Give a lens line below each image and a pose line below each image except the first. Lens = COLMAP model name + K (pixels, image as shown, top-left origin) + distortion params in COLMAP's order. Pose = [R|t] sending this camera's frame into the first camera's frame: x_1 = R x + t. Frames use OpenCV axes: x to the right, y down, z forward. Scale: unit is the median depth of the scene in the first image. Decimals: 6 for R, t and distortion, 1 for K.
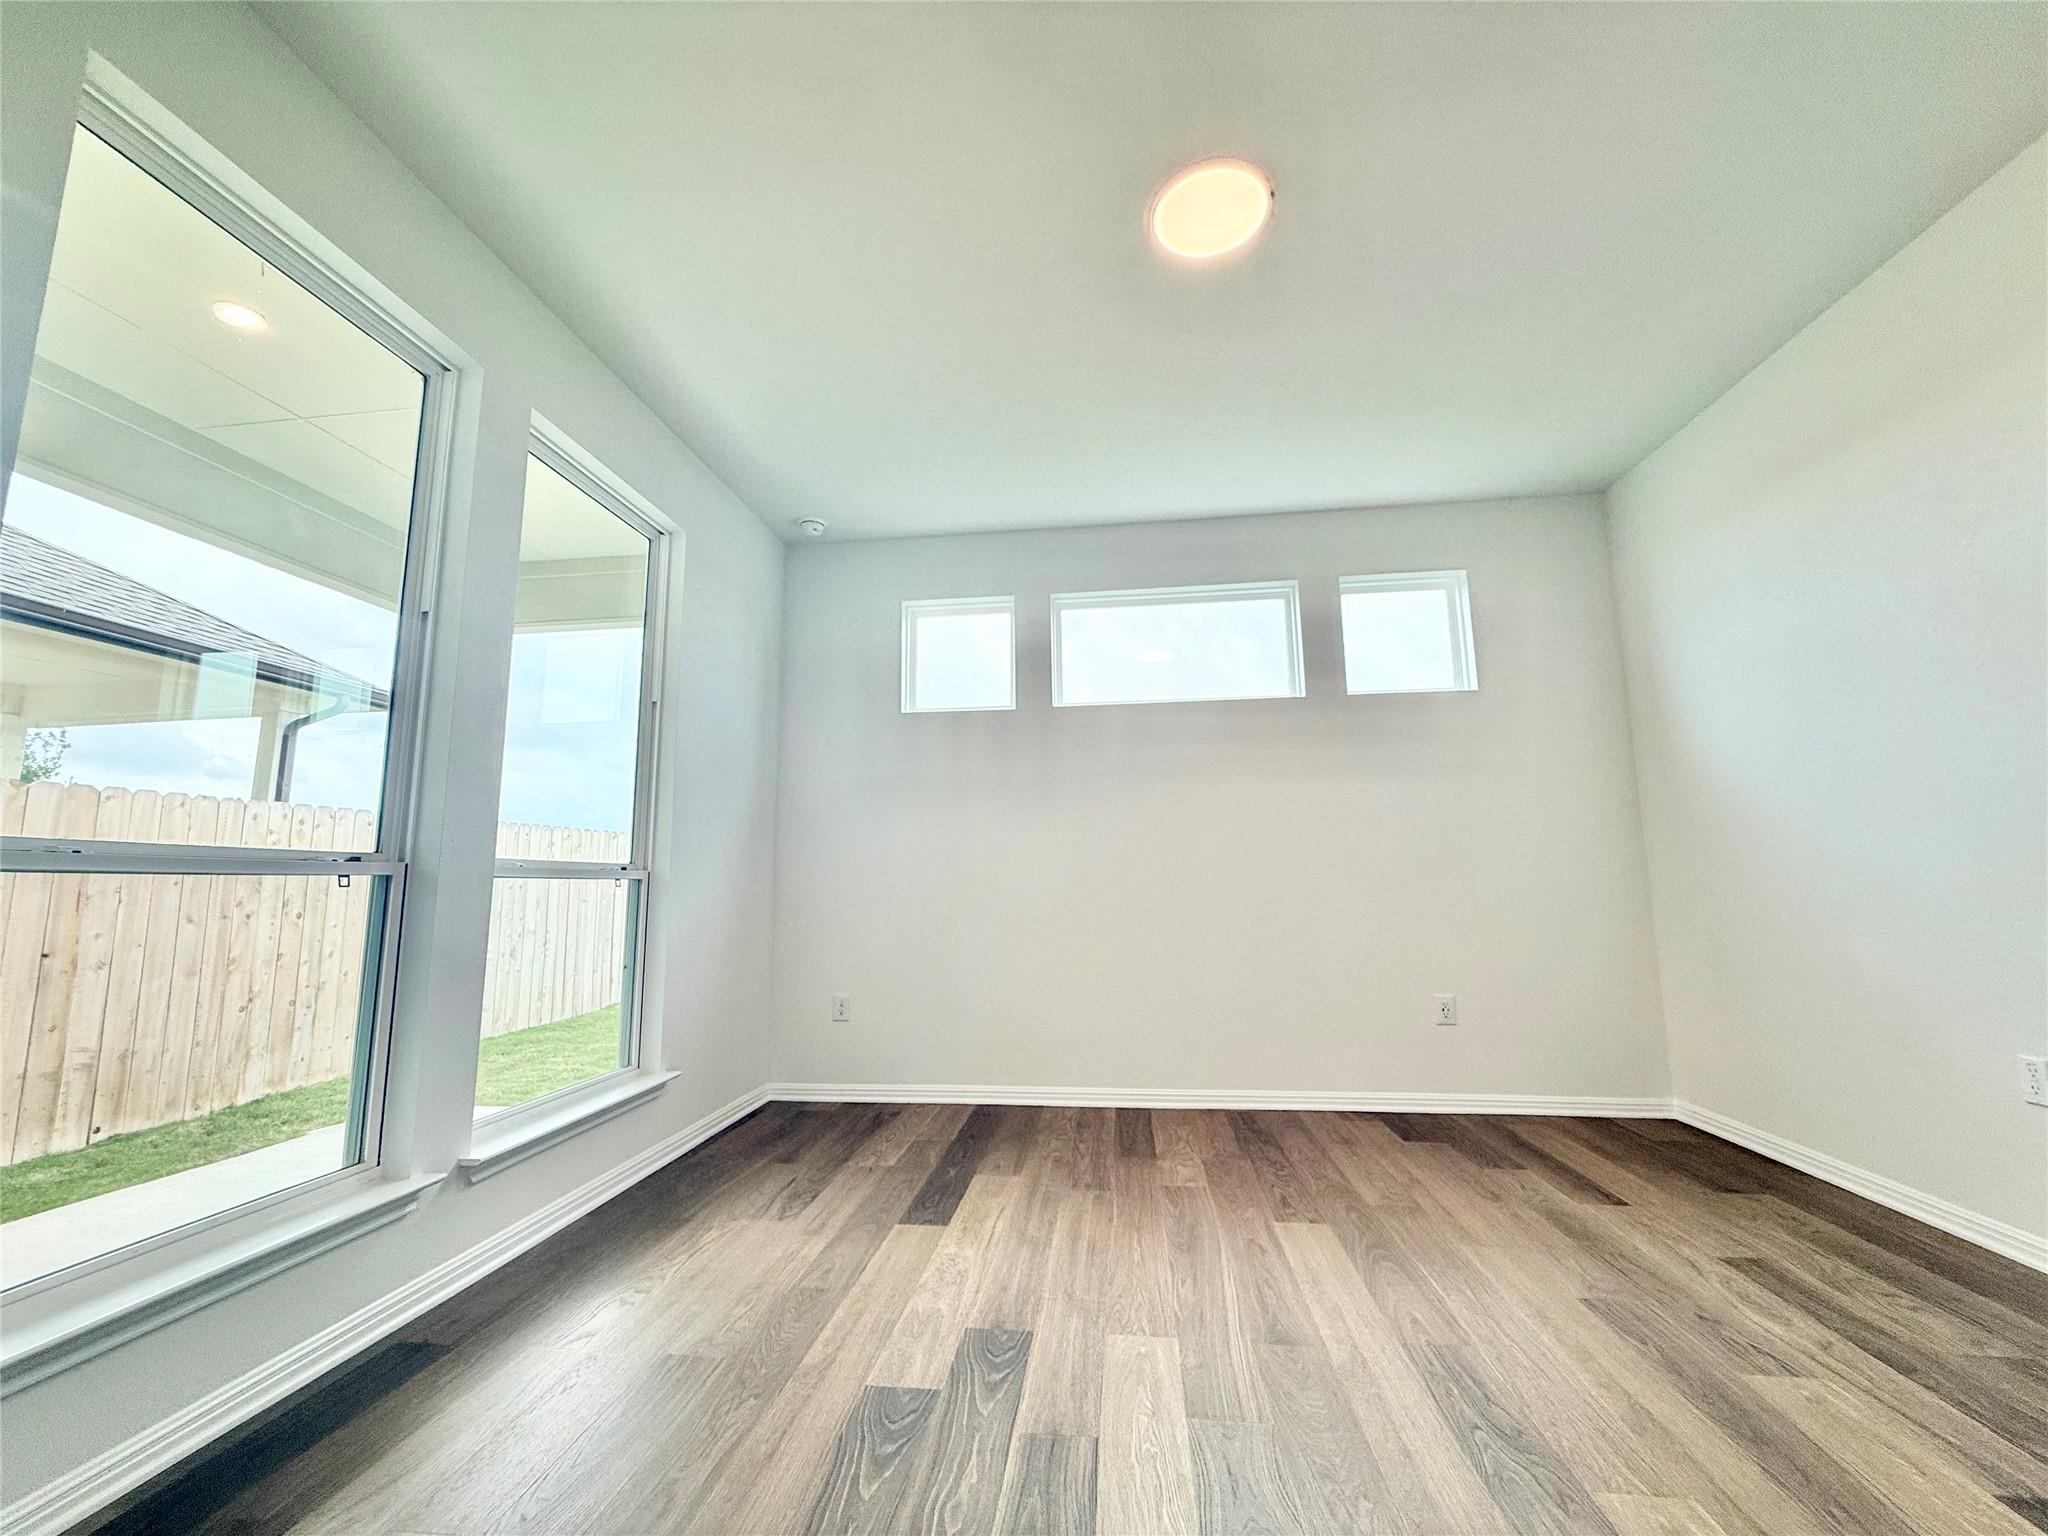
lens RADIAL K [[811.8, 0, 1017.2], [0, 811.8, 767.3], [0, 0, 1]] dist [0.000018, -0.000256]
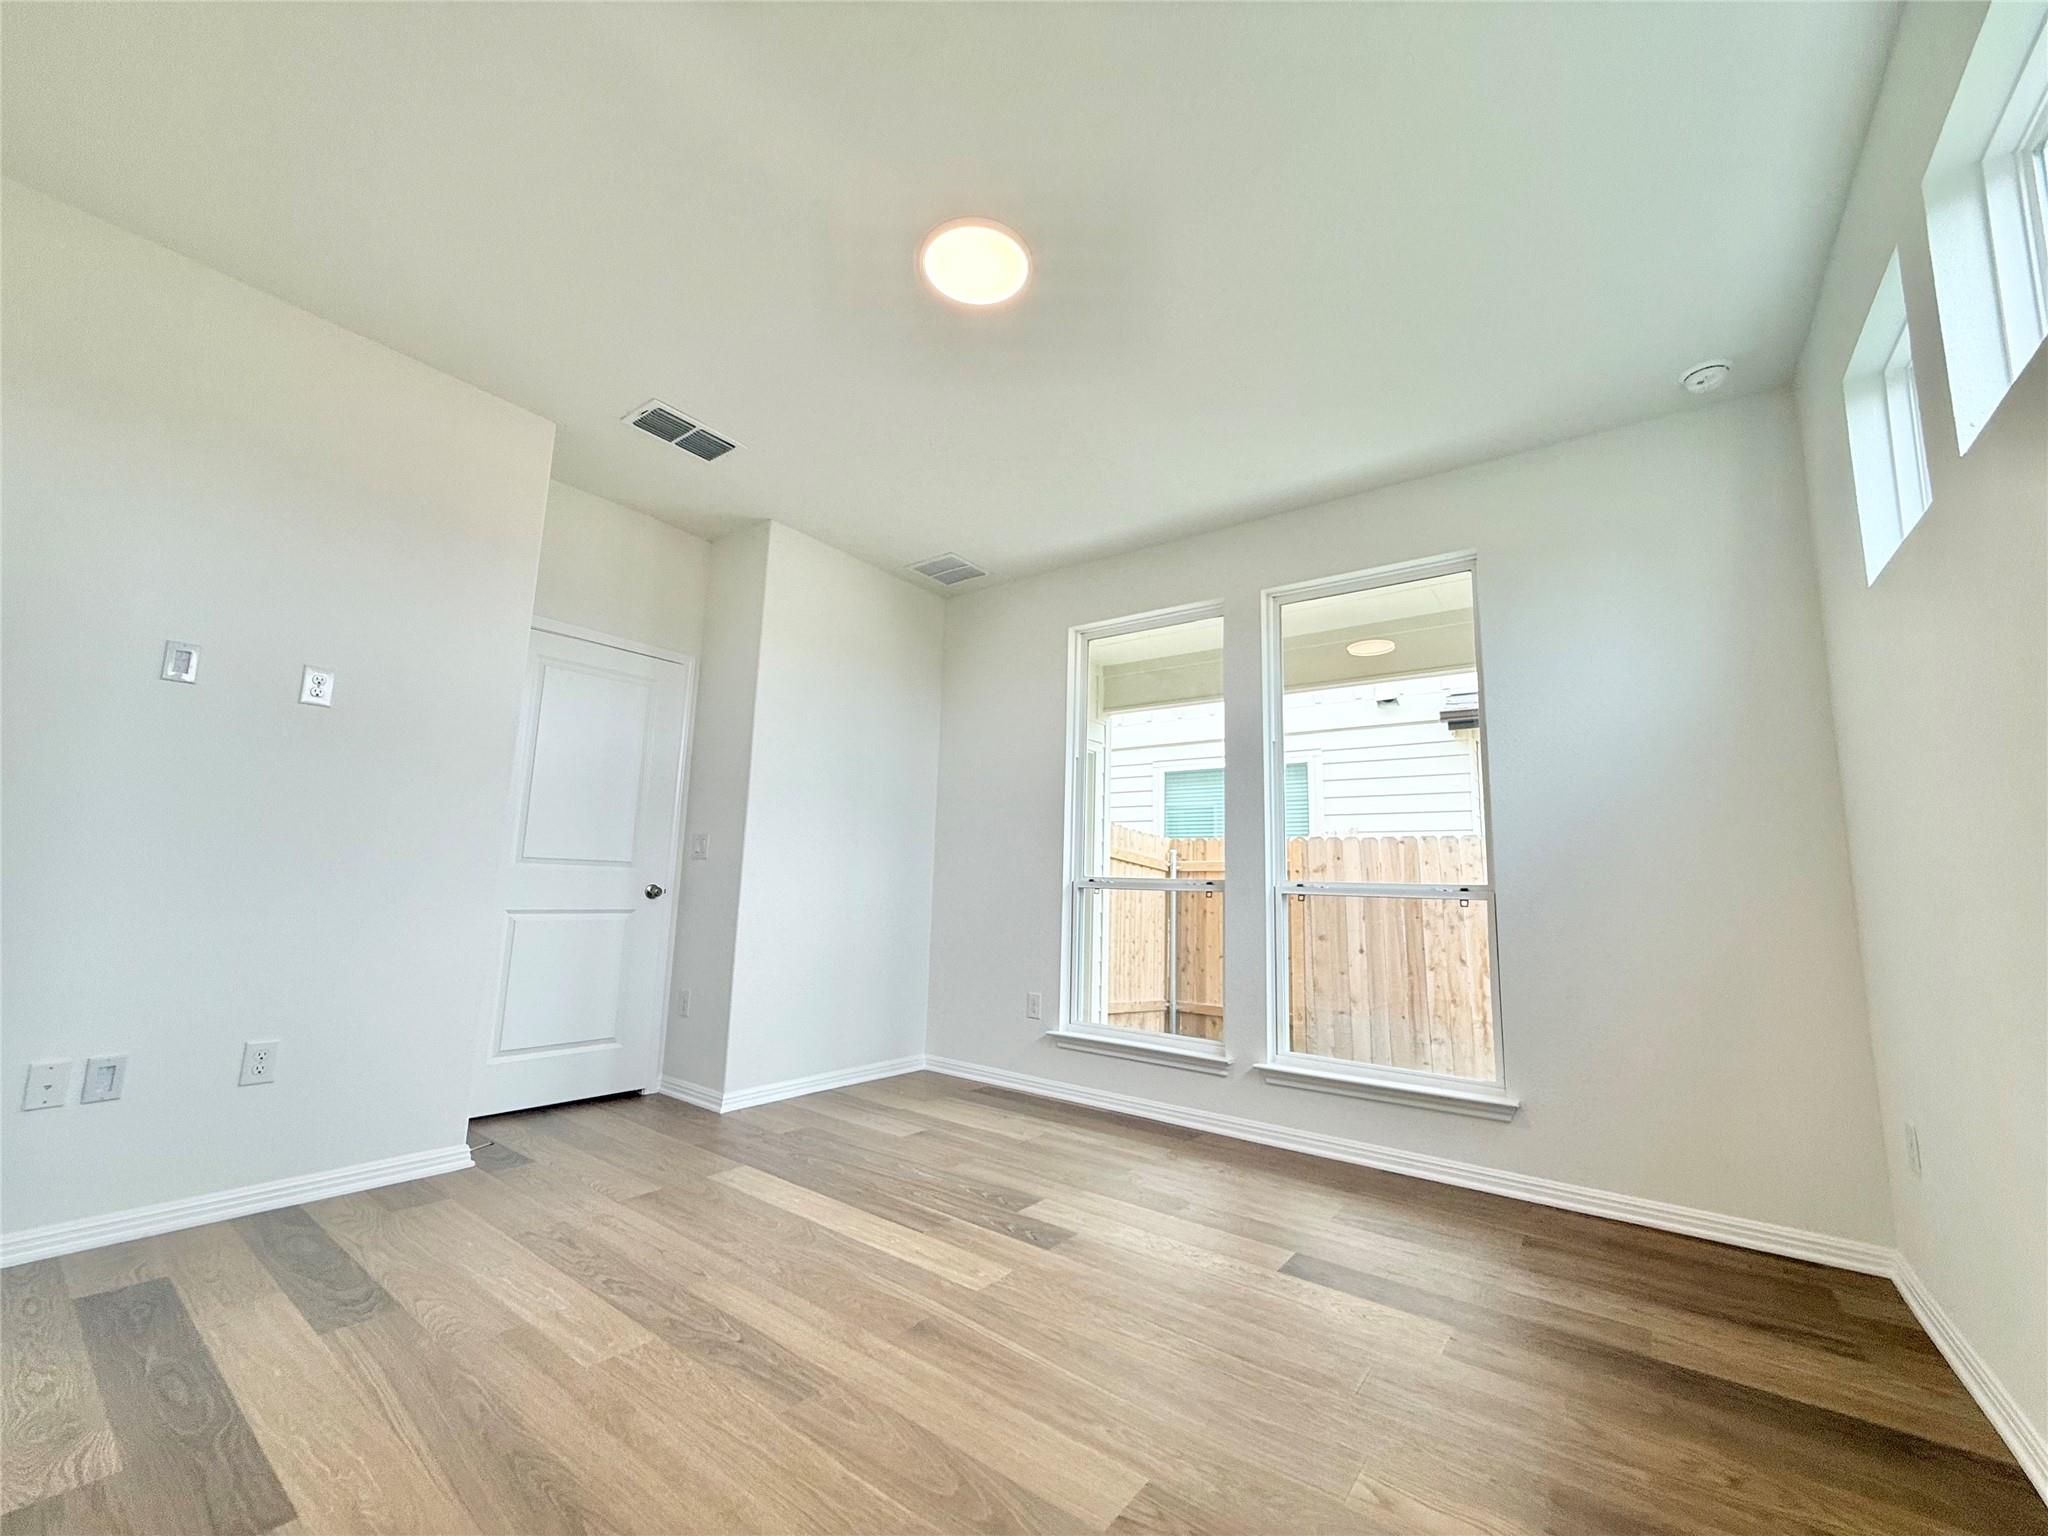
lens RADIAL K [[811.8, 0, 1017.2], [0, 811.8, 767.3], [0, 0, 1]] dist [0.000018, -0.000256]
pose [[-0.491766, -0.132706, -0.860555, 1.304867], [0.099728, 0.973230, -0.207071, 0.230903], [0.864998, -0.187652, -0.465367, 1.785221]]
